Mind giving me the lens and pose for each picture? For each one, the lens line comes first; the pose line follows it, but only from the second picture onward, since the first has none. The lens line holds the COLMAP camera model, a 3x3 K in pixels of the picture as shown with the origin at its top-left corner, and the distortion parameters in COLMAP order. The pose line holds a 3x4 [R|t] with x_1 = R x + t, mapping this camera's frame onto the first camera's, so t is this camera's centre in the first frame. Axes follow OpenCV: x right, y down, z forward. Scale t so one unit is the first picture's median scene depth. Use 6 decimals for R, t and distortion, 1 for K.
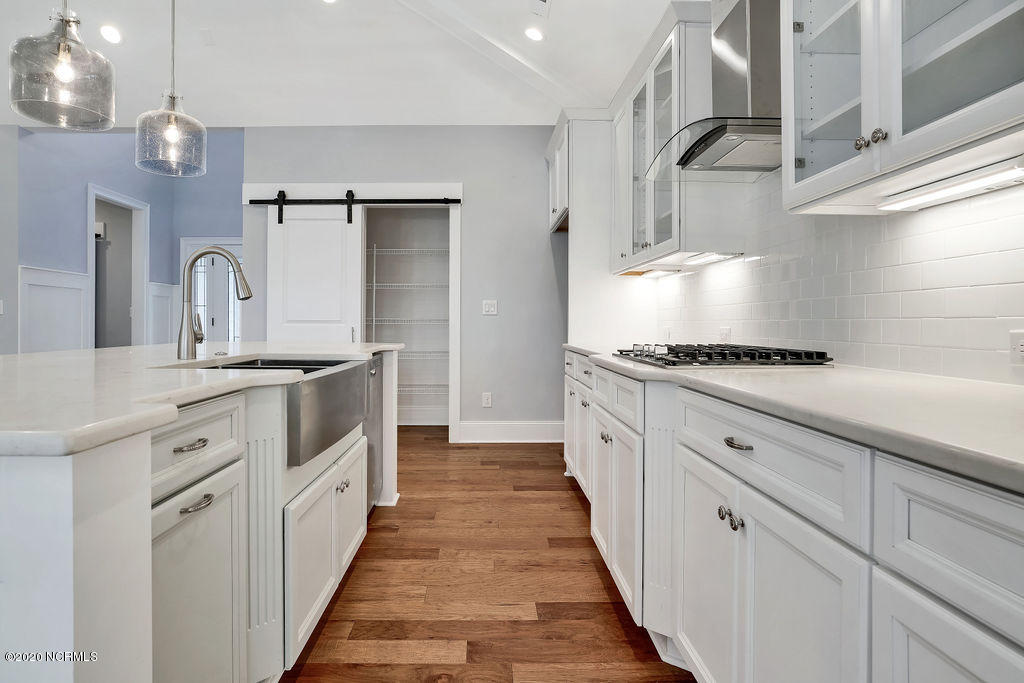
lens RADIAL K [[504.5, 0, 511.9], [0, 504.5, 329.1], [0, 0, 1]] dist [-0.058358, 0.019196]
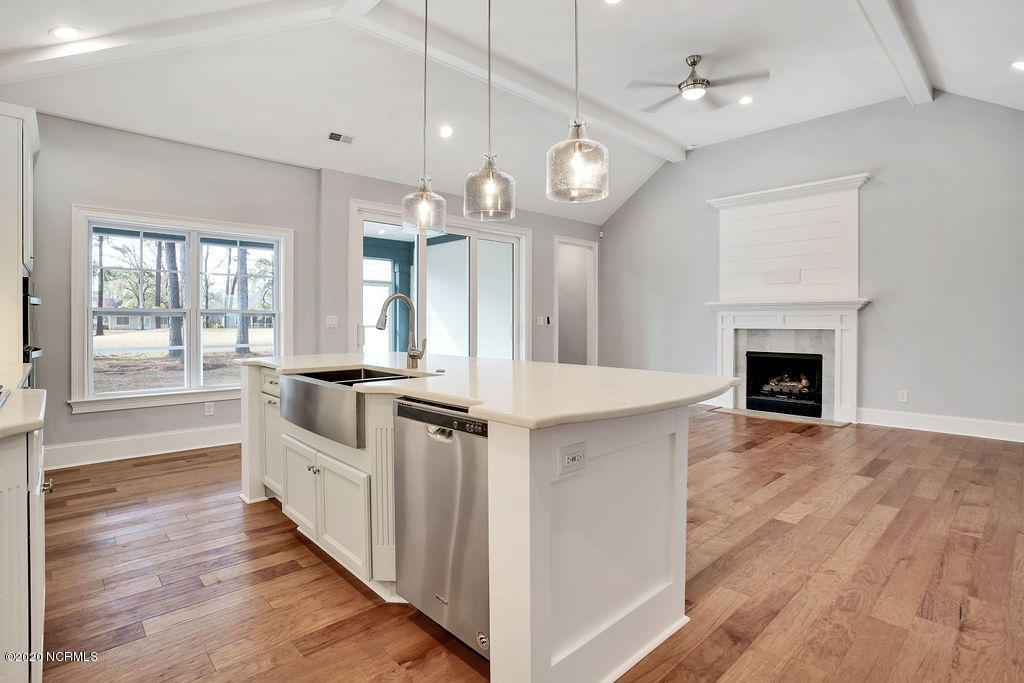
lens RADIAL K [[504.5, 0, 511.9], [0, 504.5, 329.1], [0, 0, 1]] dist [-0.058358, 0.019196]
pose [[-0.758827, 0.009808, -0.651218, 0.047001], [-0.004069, 0.999796, 0.019800, -0.034706], [0.651279, 0.017675, -0.758632, 0.888904]]
